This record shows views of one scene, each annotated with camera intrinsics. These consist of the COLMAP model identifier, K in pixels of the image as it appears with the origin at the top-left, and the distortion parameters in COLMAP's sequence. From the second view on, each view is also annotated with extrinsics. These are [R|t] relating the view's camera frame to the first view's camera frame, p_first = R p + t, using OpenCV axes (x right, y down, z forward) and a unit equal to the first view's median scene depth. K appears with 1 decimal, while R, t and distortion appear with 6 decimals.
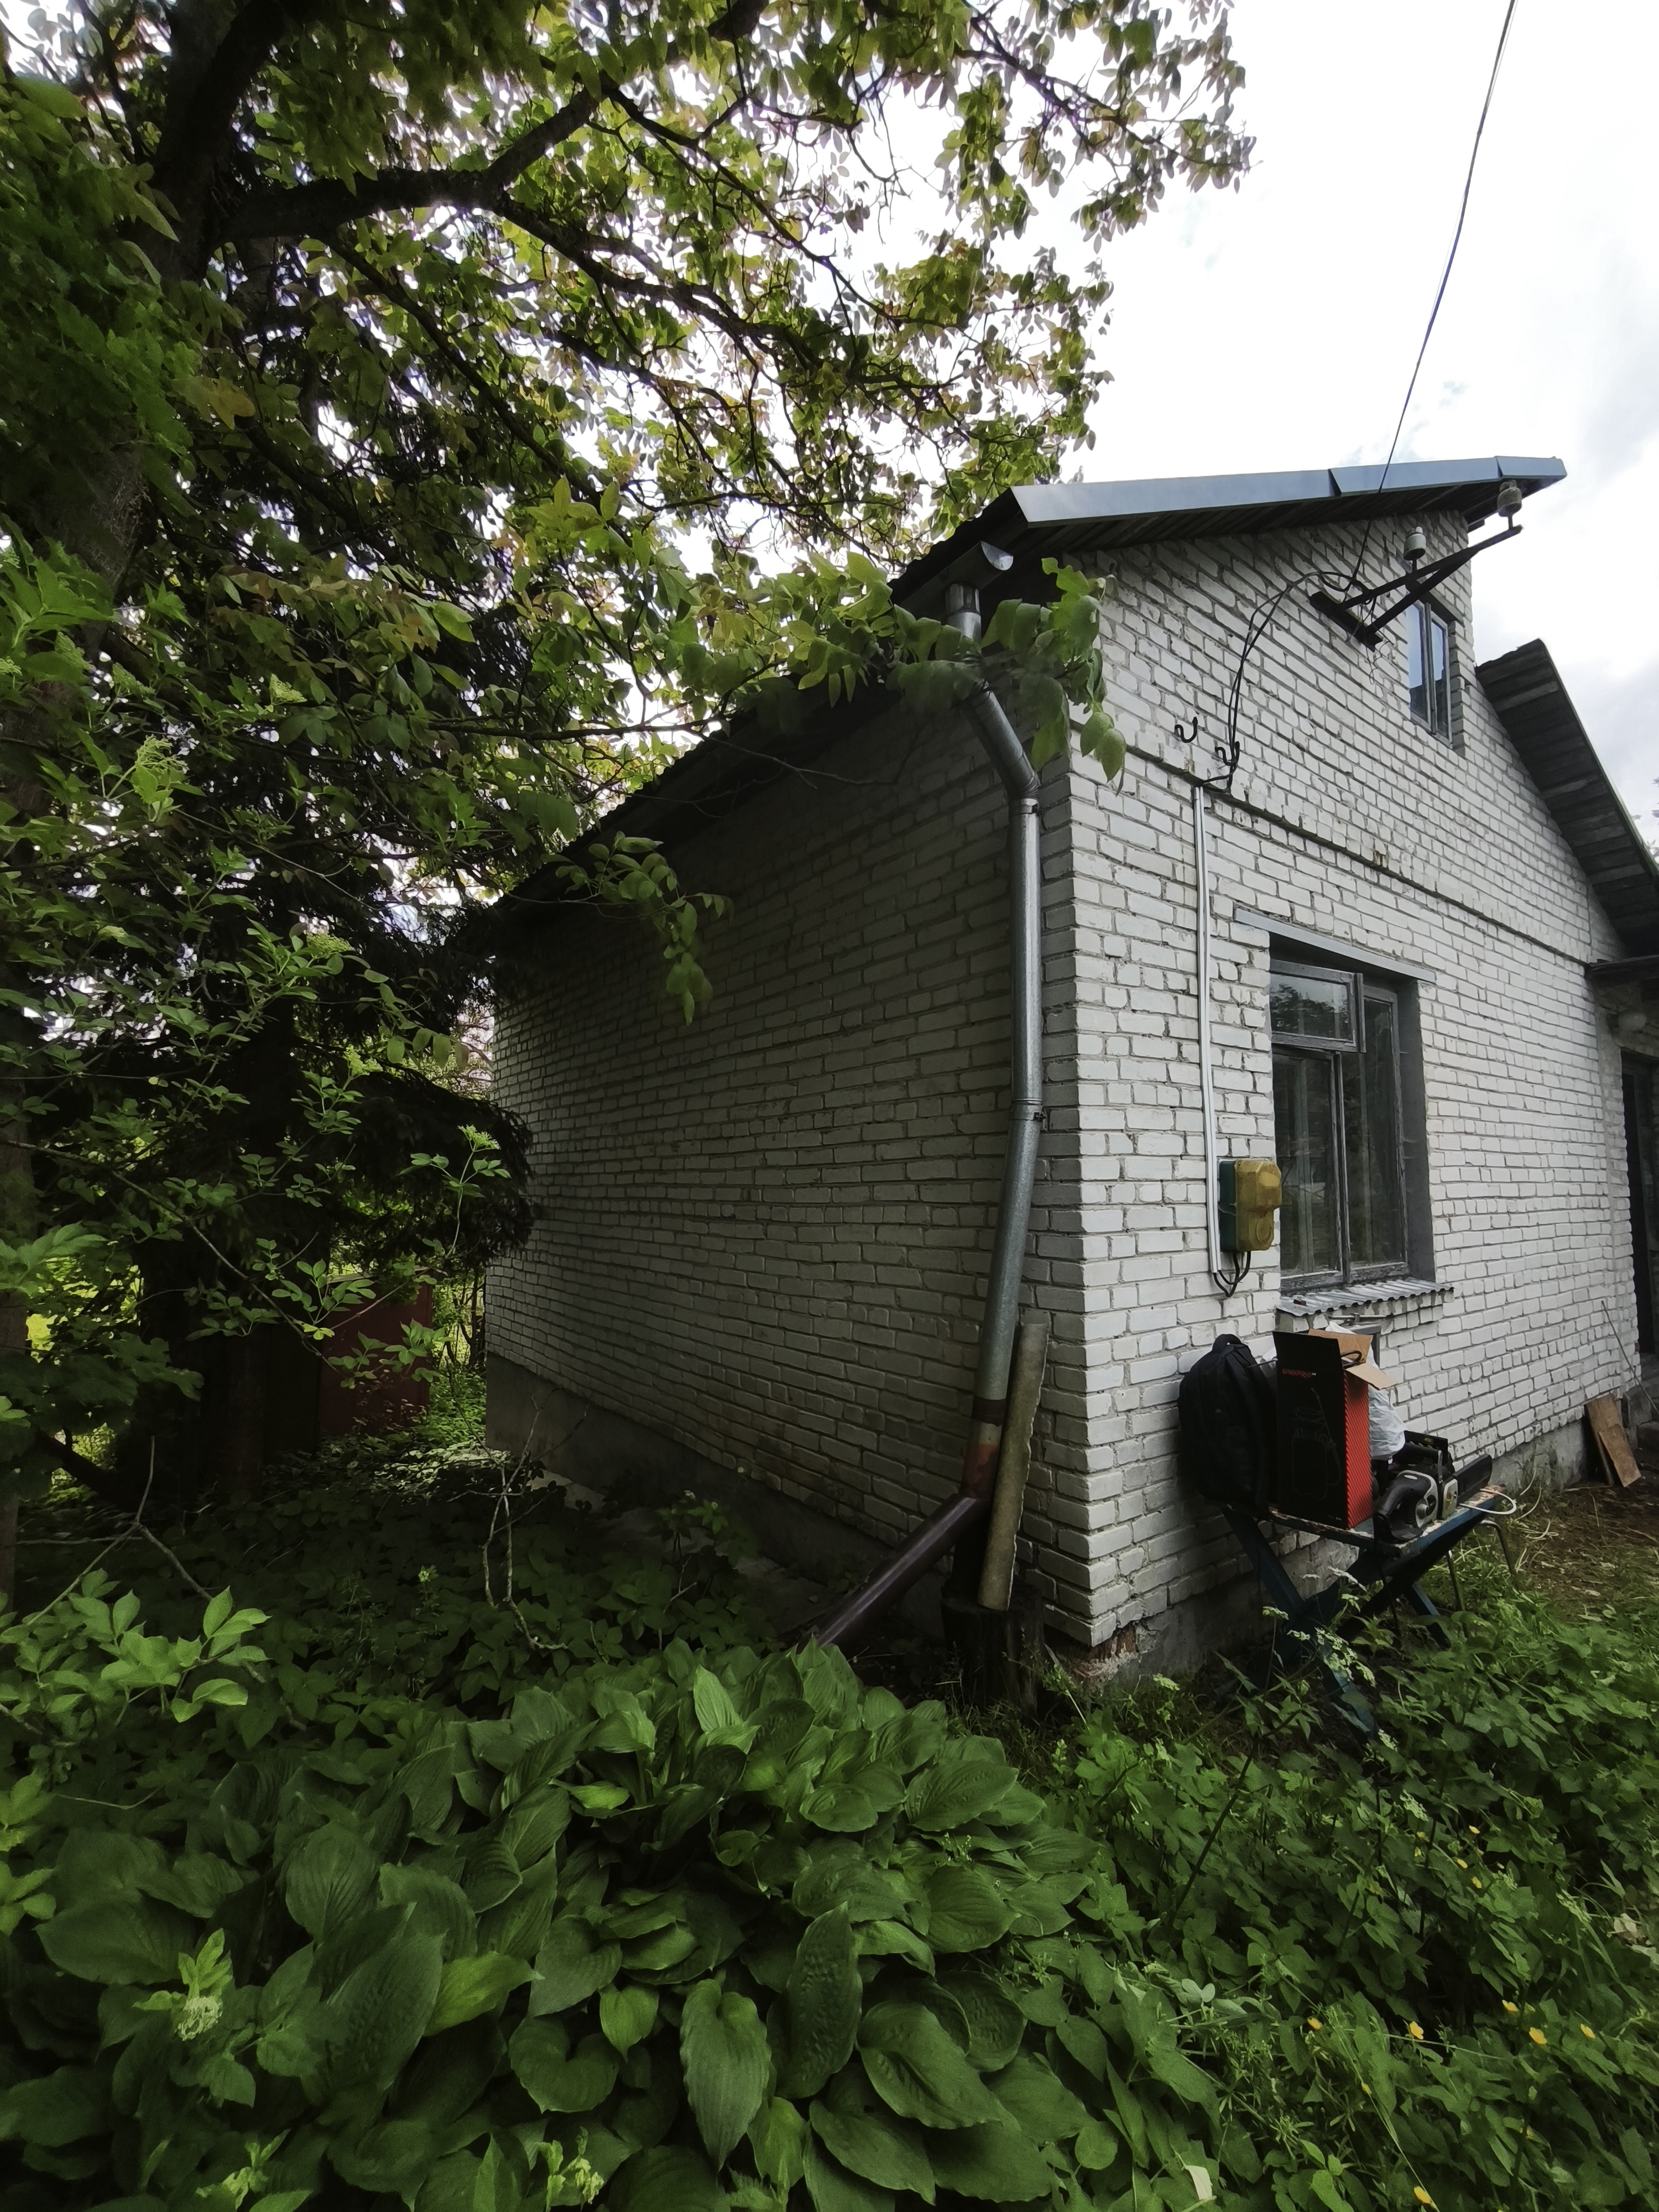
lens RADIAL K [[935.7, 0, 833.4], [0, 935.7, 1120.2], [0, 0, 1]] dist [-0.000809, 0.000633]
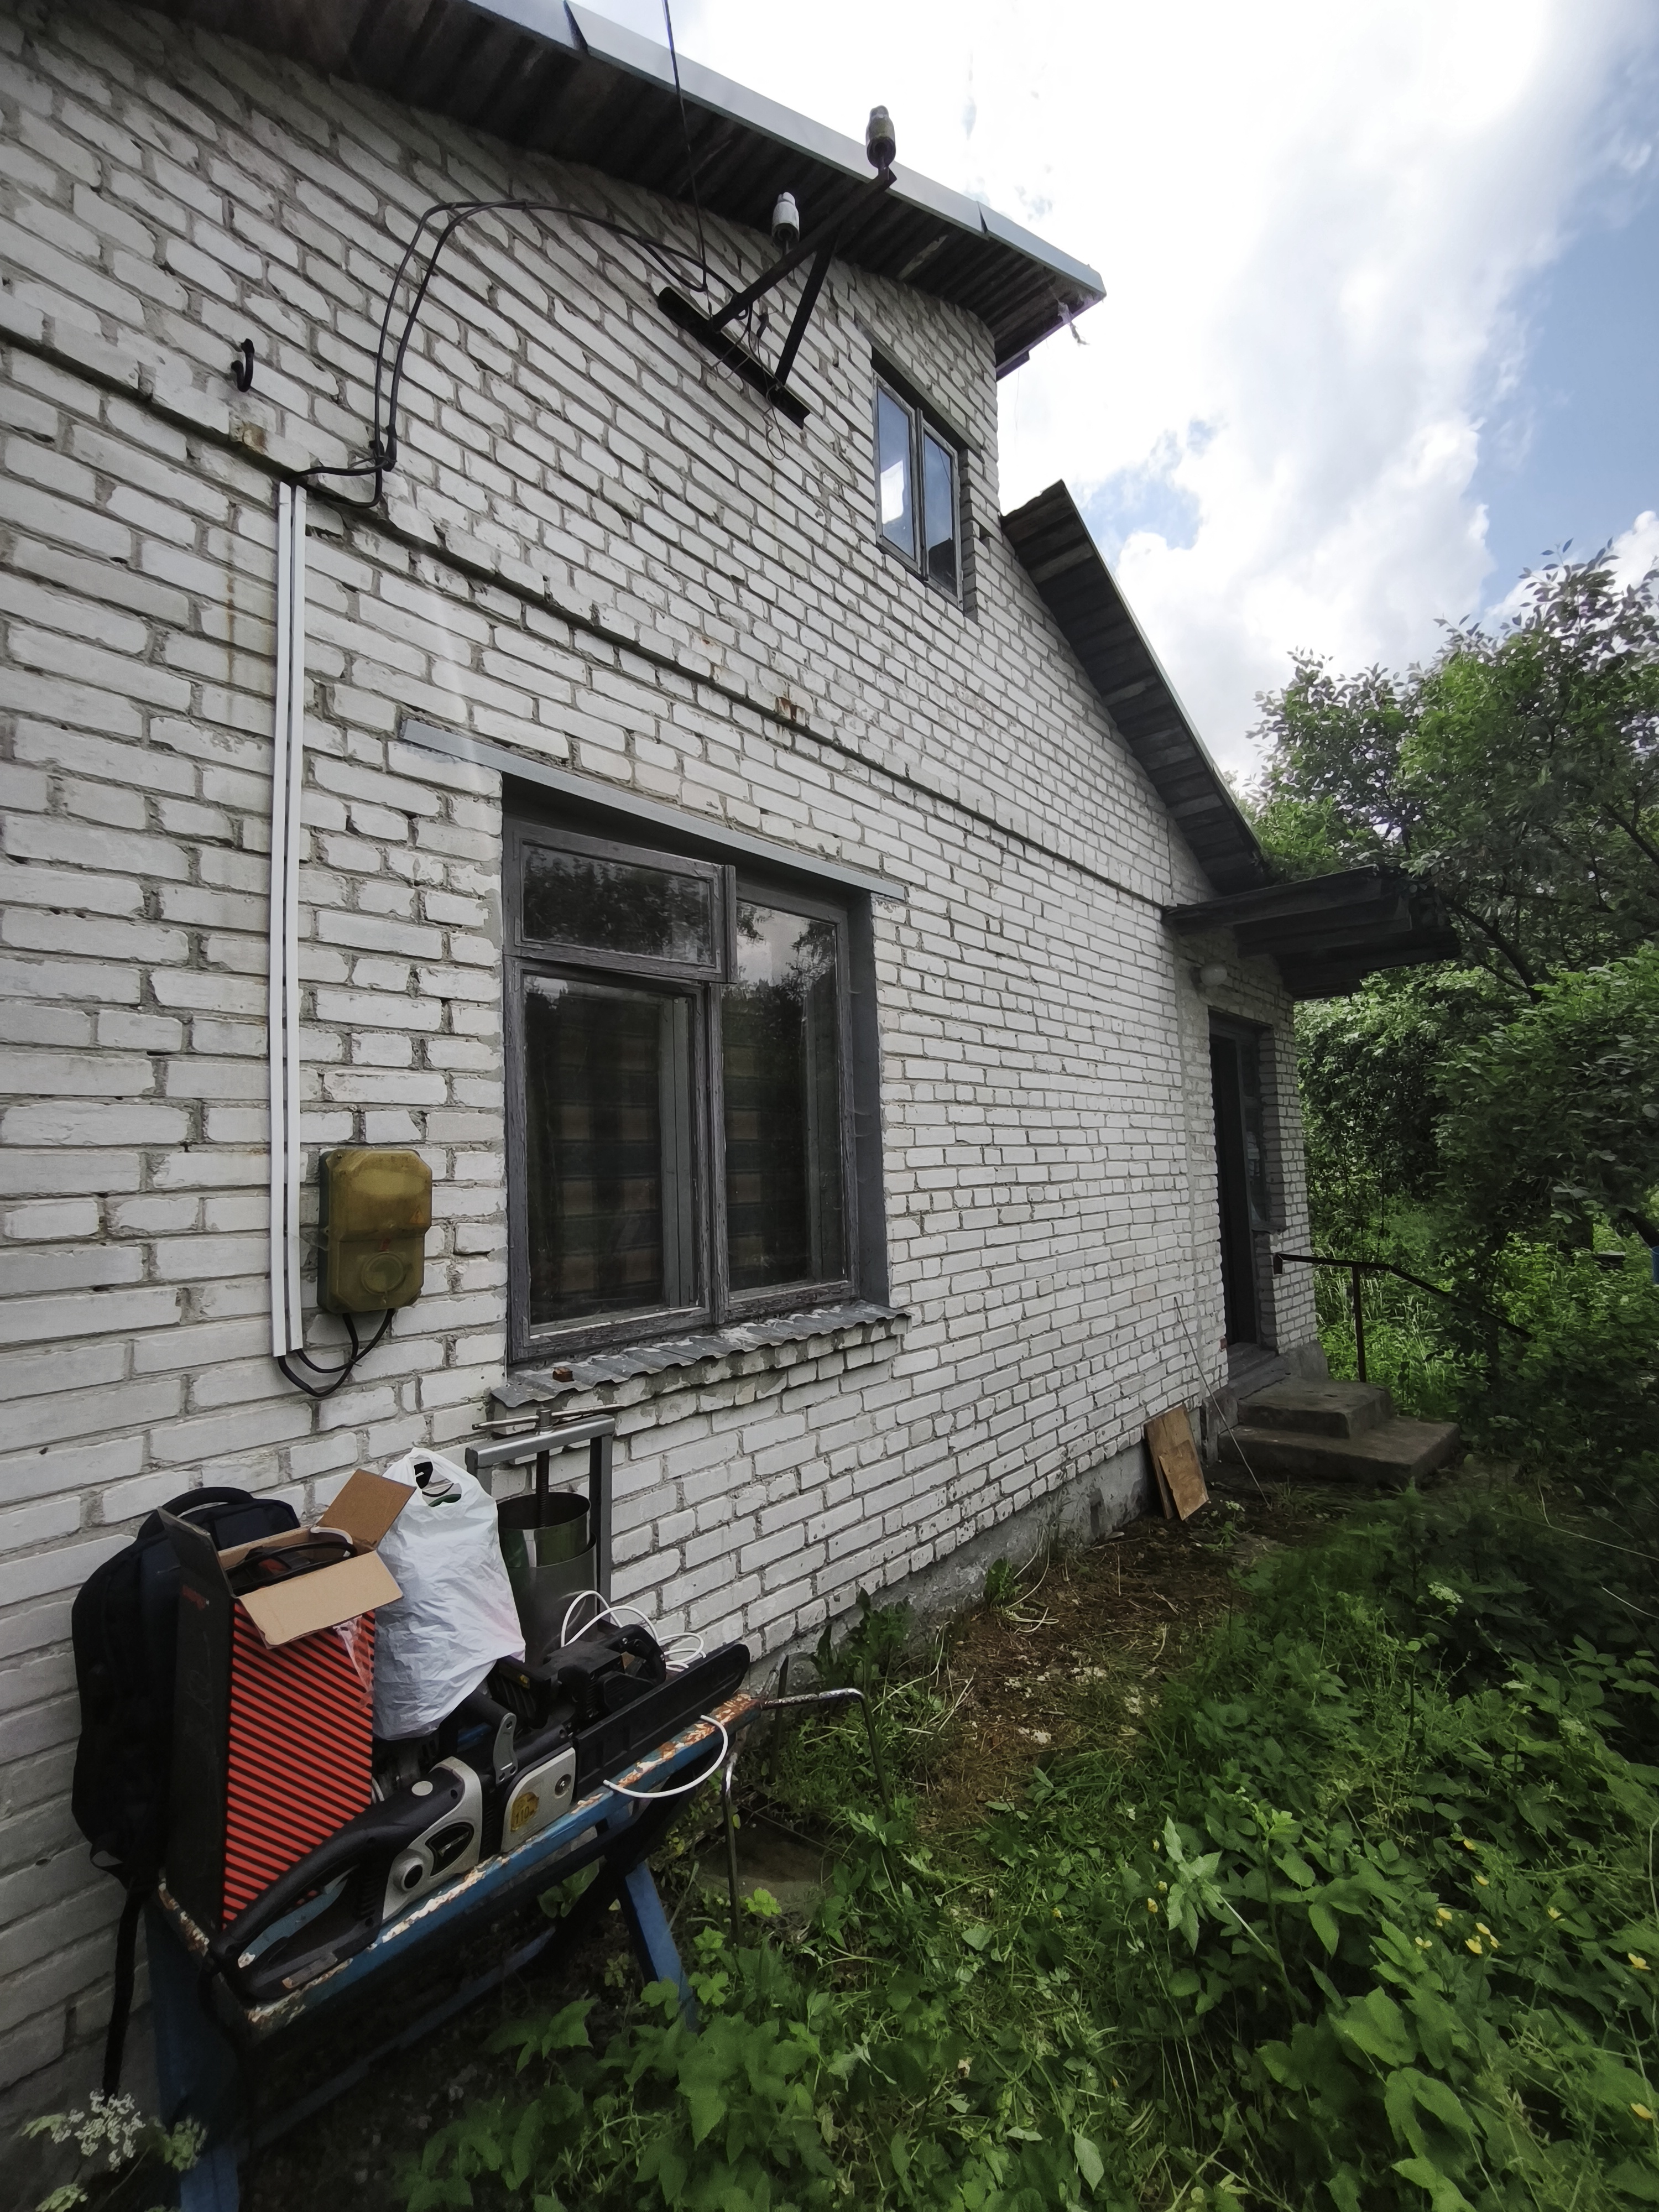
lens RADIAL K [[935.7, 0, 833.4], [0, 935.7, 1120.2], [0, 0, 1]] dist [-0.000809, 0.000633]
pose [[0.979303, -0.018718, 0.201531, 0.440172], [0.015853, 0.999749, 0.015819, 0.015245], [-0.201777, -0.012297, 0.979354, 0.285315]]
